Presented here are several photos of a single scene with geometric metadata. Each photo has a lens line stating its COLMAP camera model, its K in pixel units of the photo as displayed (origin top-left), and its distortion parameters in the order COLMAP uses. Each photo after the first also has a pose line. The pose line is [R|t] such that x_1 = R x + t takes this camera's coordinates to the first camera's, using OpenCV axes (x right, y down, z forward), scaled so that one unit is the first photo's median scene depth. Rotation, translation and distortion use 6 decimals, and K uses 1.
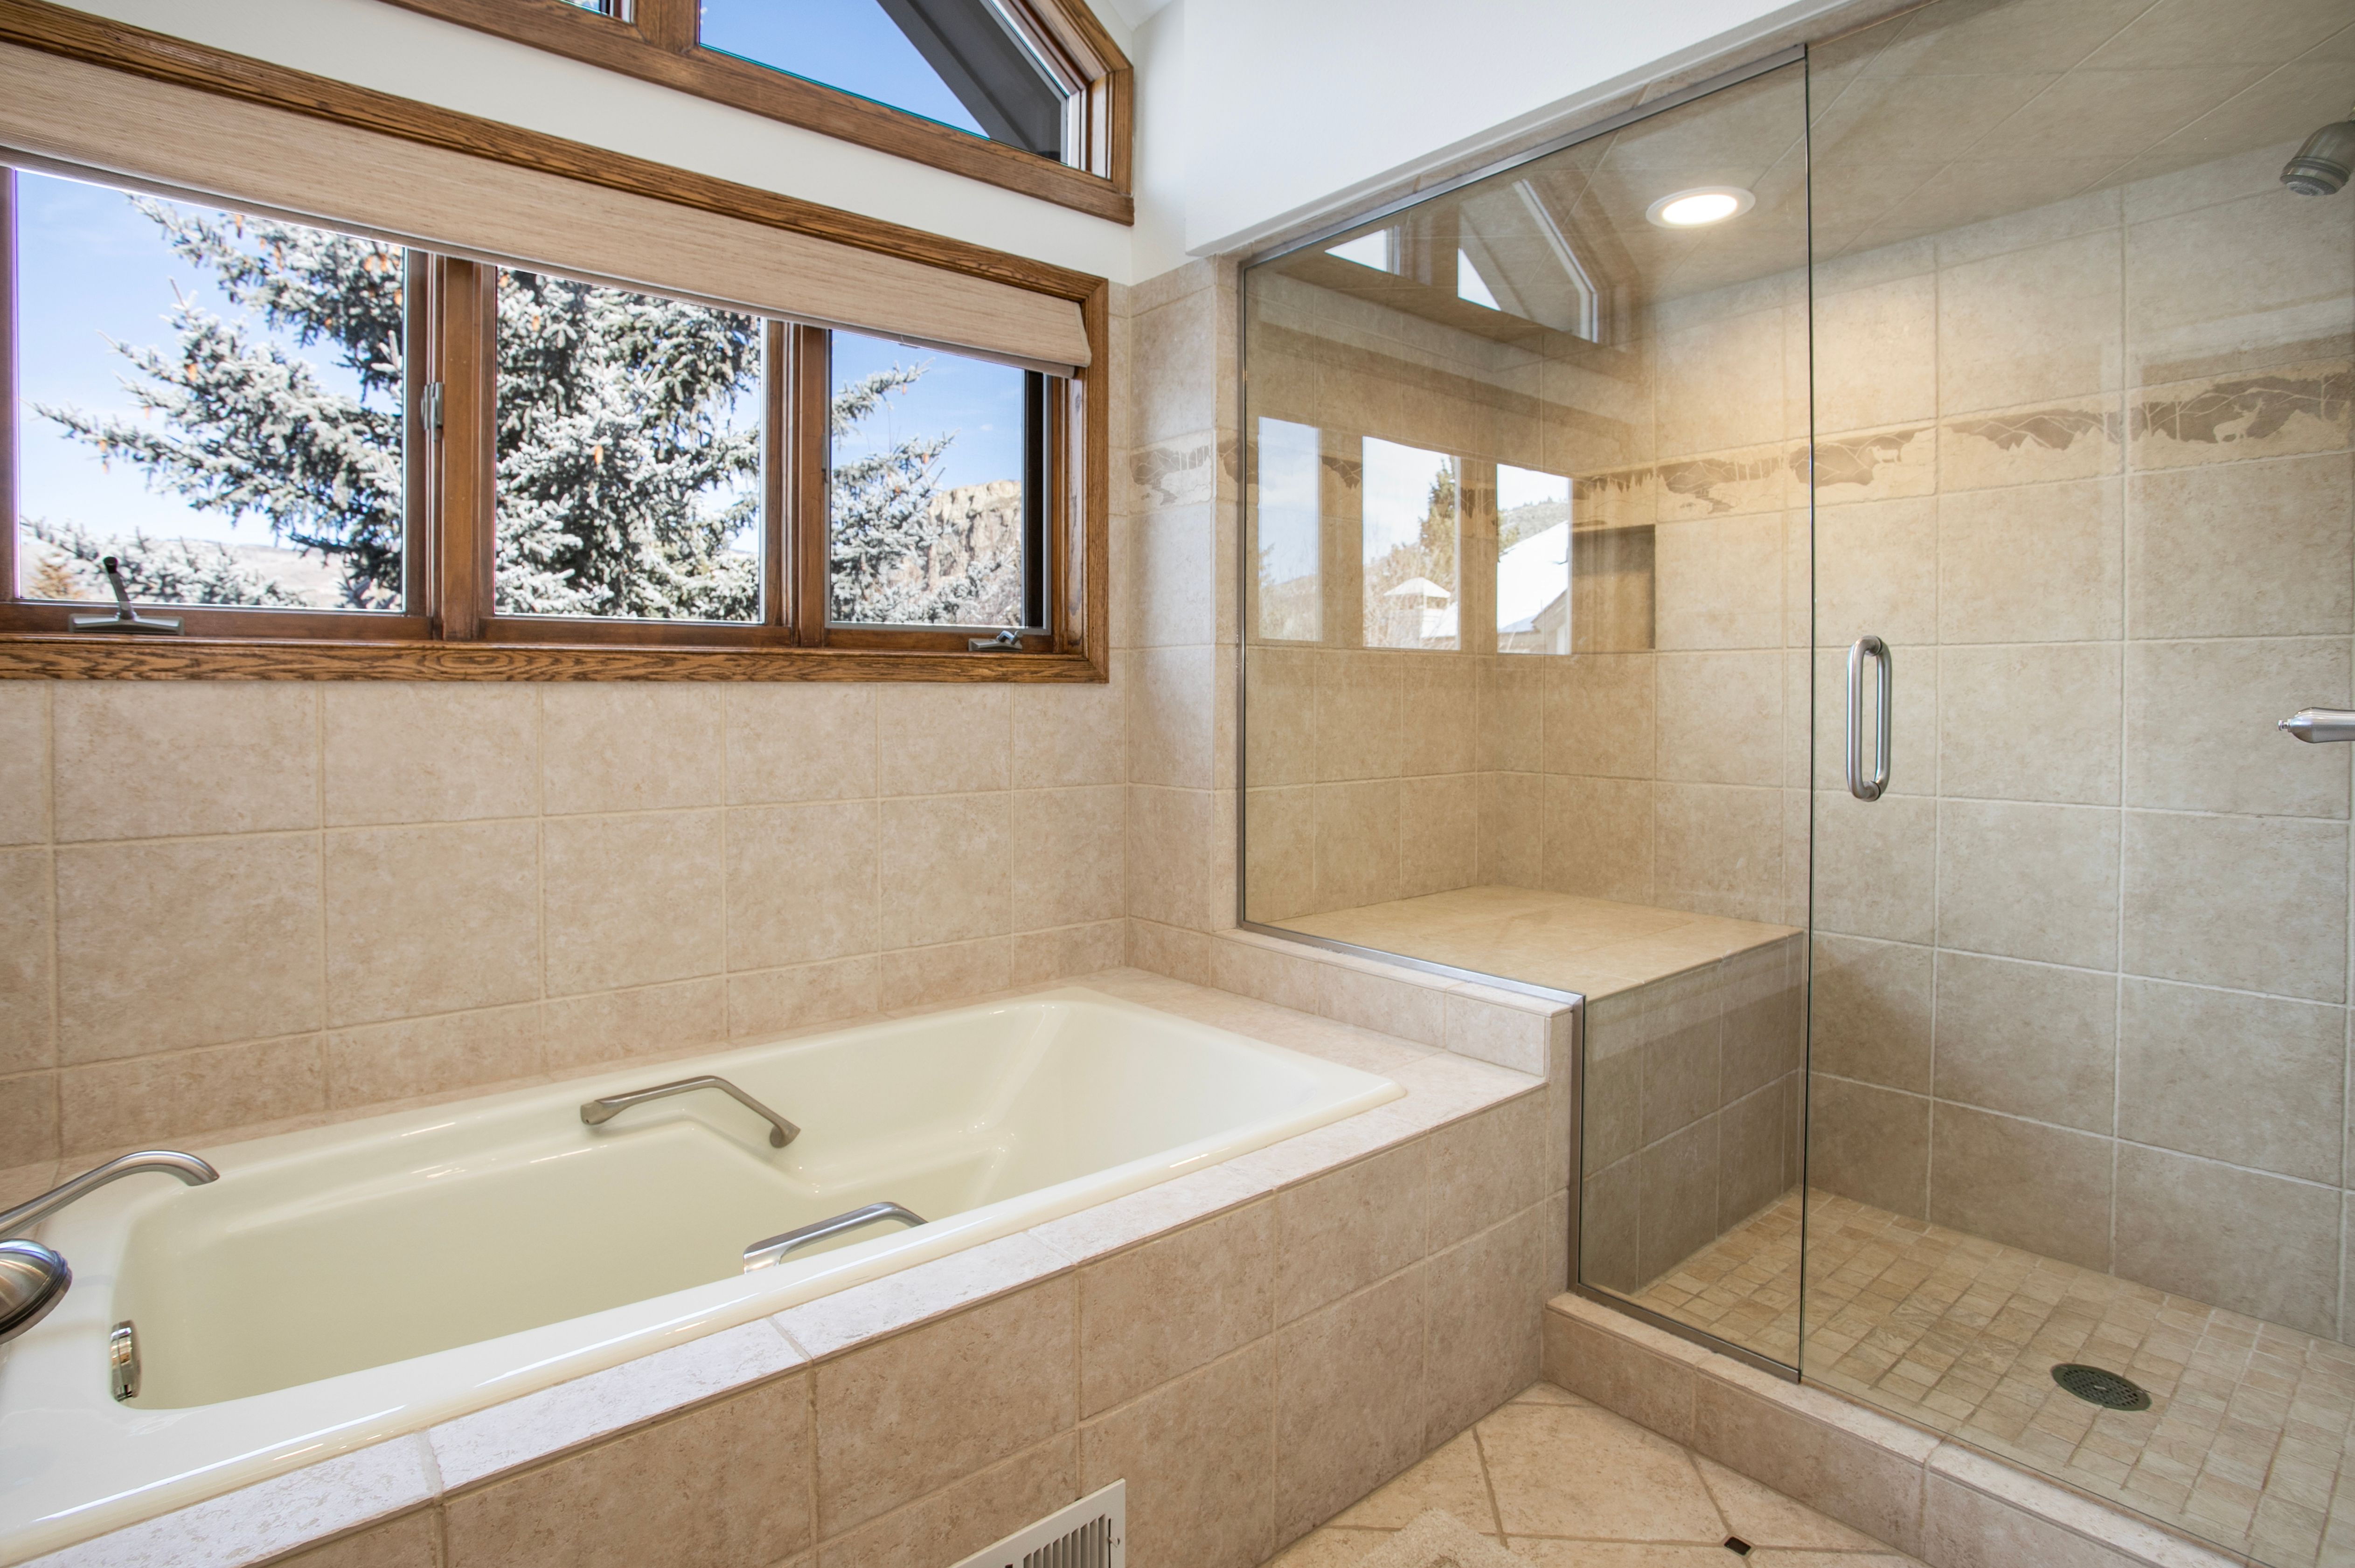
lens RADIAL K [[1193.1, 0, 1153.0], [0, 1193.1, 706.6], [0, 0, 1]] dist [-0.053692, 0.016382]
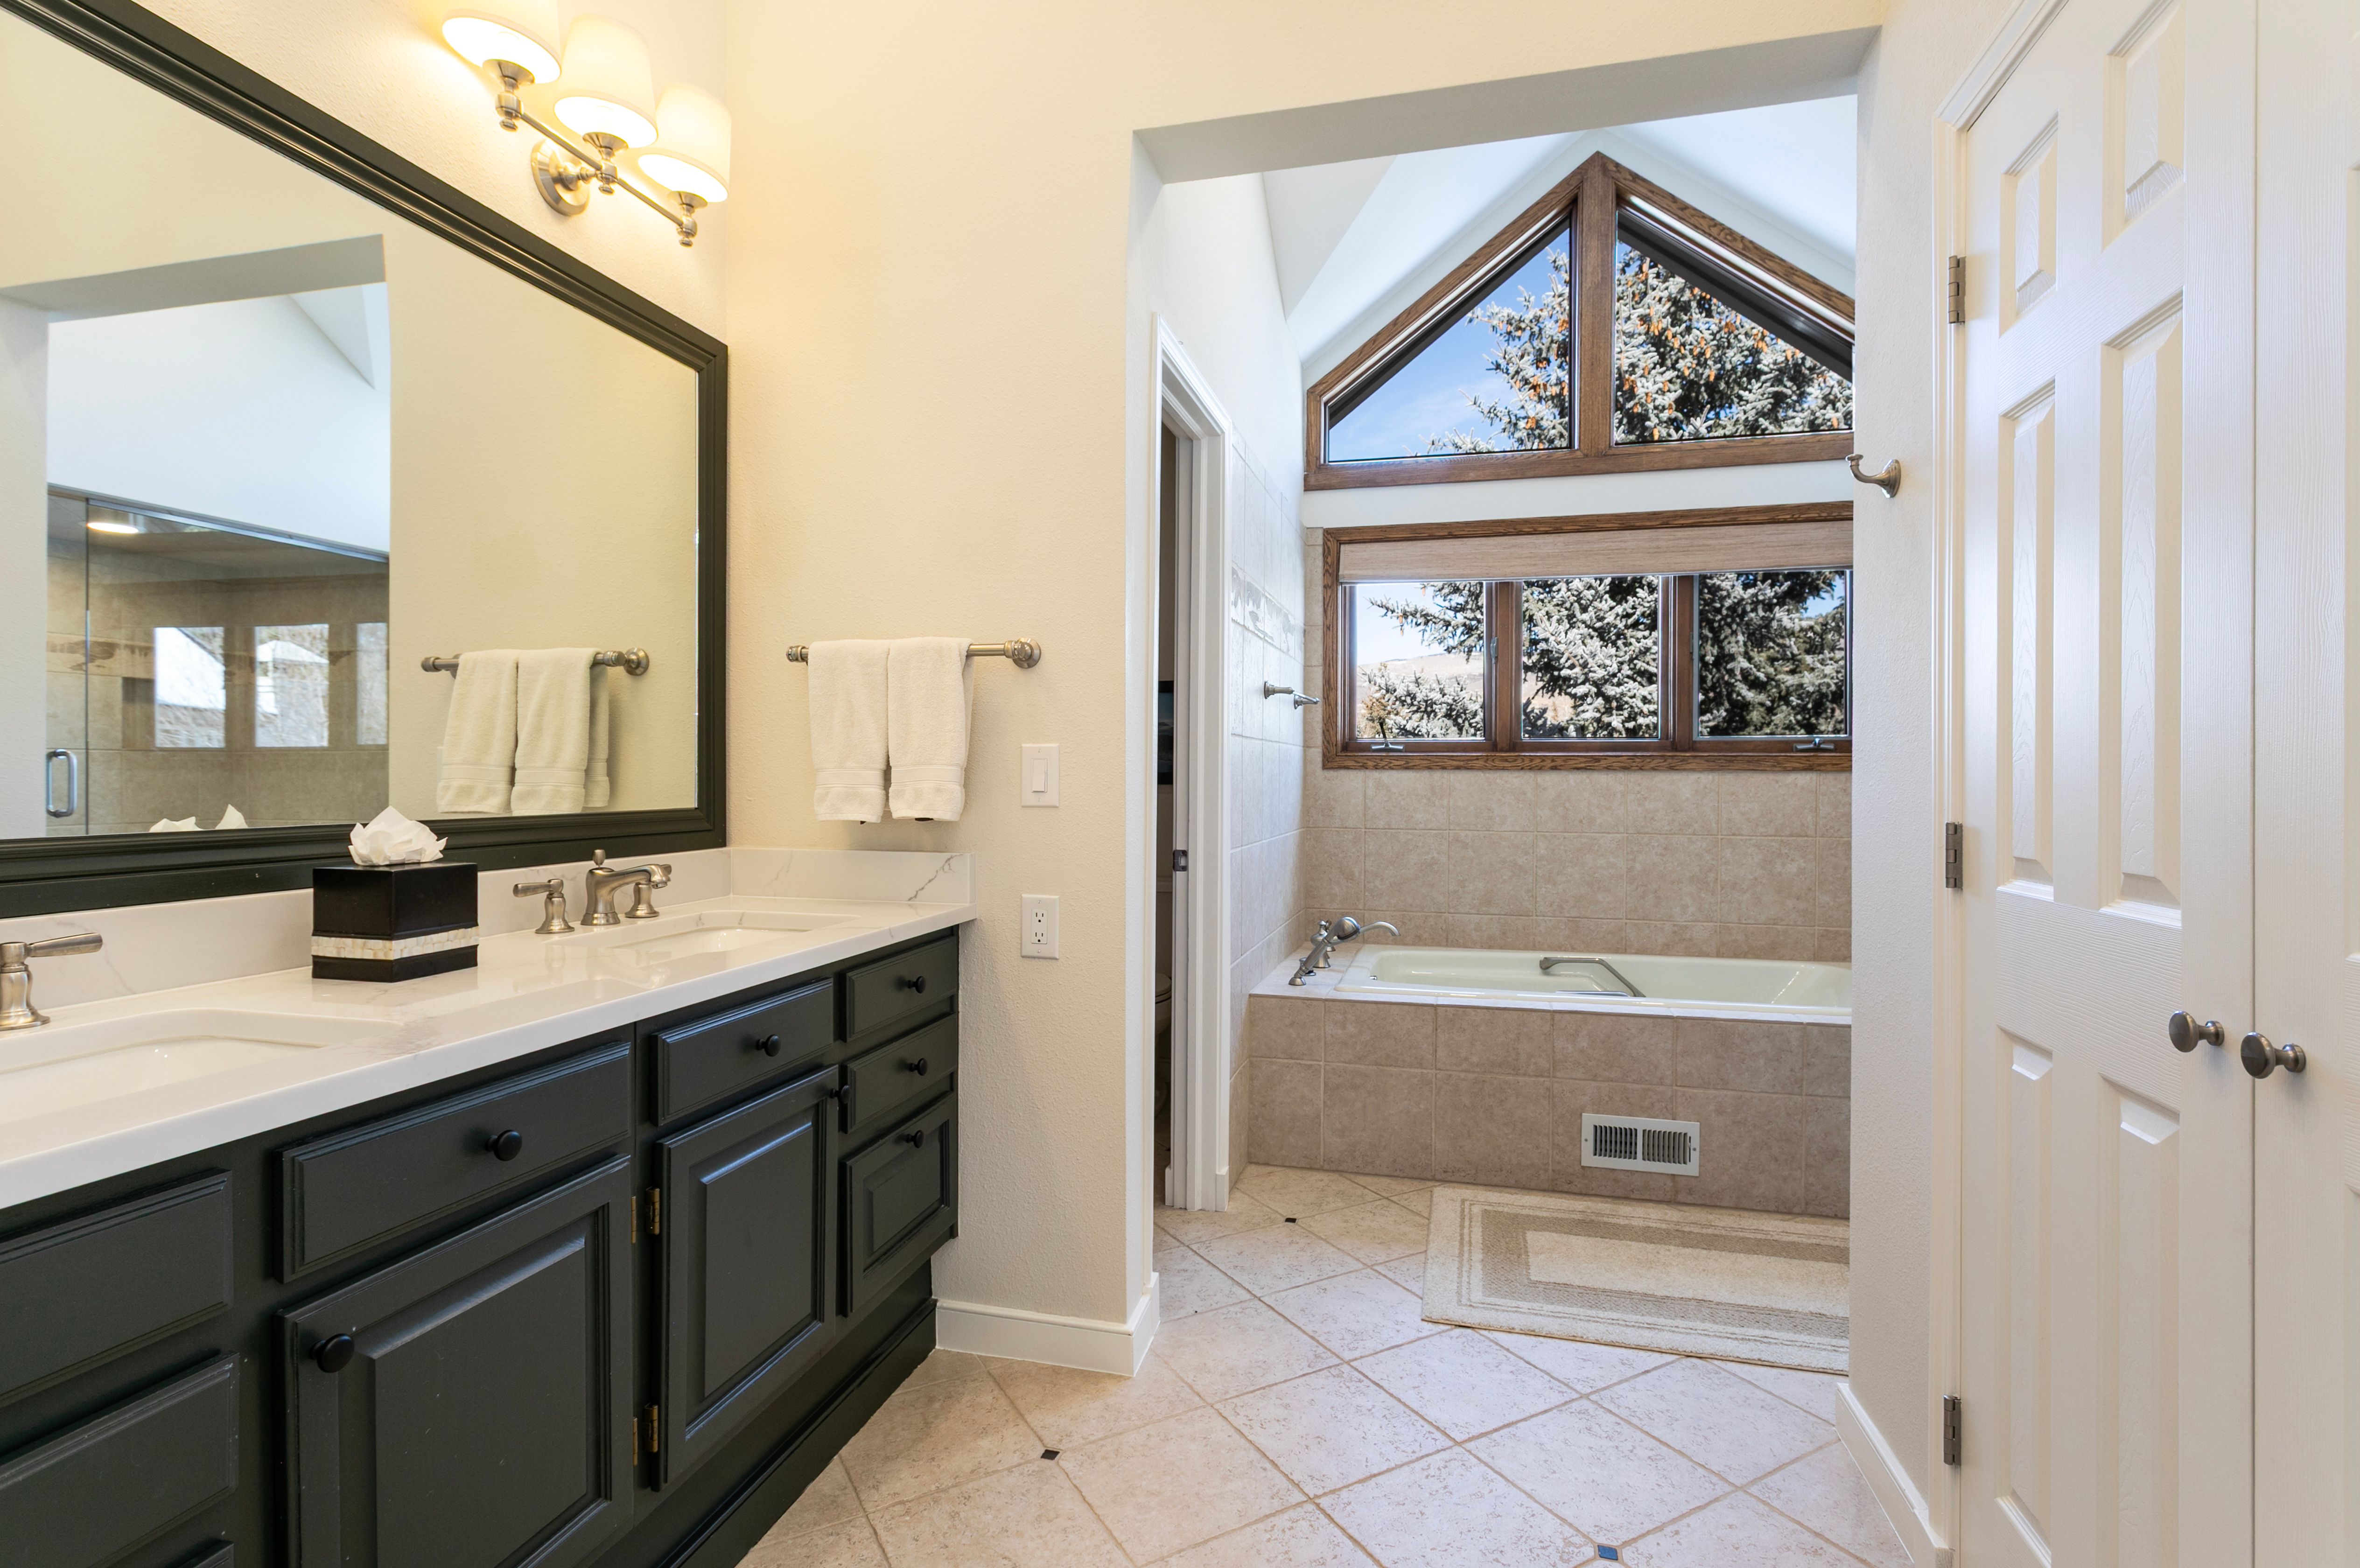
lens RADIAL K [[1195.7, 0, 1172.6], [0, 1195.7, 779.0], [0, 0, 1]] dist [-0.053692, 0.016382]
pose [[0.592110, 0.009842, -0.805797, 0.776974], [-0.013117, 0.999911, 0.002575, -0.001516], [0.805750, 0.009045, 0.592187, -0.767416]]
